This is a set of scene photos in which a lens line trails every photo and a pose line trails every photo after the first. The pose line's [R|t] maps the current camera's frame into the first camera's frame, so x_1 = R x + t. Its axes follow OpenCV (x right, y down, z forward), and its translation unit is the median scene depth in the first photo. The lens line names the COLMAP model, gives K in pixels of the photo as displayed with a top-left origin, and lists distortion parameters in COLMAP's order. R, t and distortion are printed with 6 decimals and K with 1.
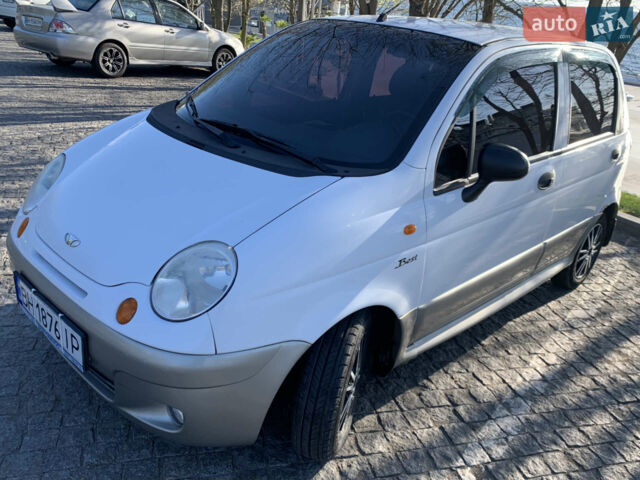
lens RADIAL K [[569.8, 0, 320.0], [0, 569.8, 240.0], [0, 0, 1]] dist [0.008799, 0.006924]
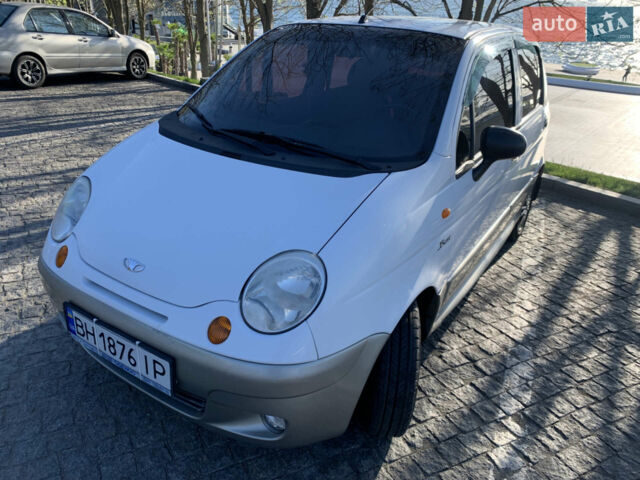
lens RADIAL K [[503.8, 0, 303.5], [0, 503.8, 219.2], [0, 0, 1]] dist [0.009414, 0.001494]
pose [[0.981715, -0.119341, 0.148302, -0.214471], [0.117345, 0.992844, 0.022171, -0.051576], [-0.149886, -0.004363, 0.988694, 0.072328]]
